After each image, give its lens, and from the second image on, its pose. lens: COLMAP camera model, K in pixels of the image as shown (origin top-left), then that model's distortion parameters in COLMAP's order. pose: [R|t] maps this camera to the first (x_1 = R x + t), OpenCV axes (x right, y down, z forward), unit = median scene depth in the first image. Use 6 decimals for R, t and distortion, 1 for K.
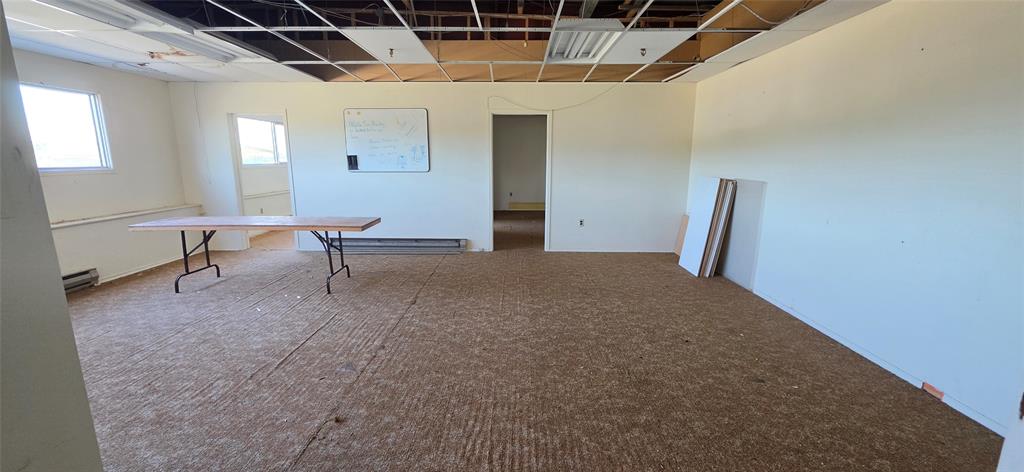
lens RADIAL K [[415.9, 0, 512.0], [0, 415.9, 236.0], [0, 0, 1]] dist [0.012087, 0.000083]
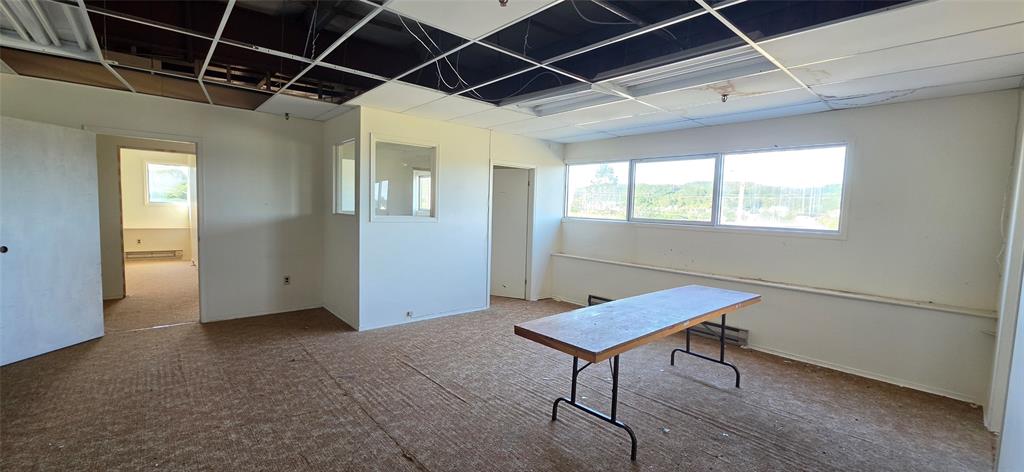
lens RADIAL K [[406.1, 0, 509.4], [0, 406.1, 239.0], [0, 0, 1]] dist [-0.000804, 0.000118]
pose [[-0.742401, 0.028875, -0.669333, 0.029486], [-0.153624, 0.965113, 0.212028, -0.320647], [0.652104, 0.260235, -0.712065, 1.688399]]
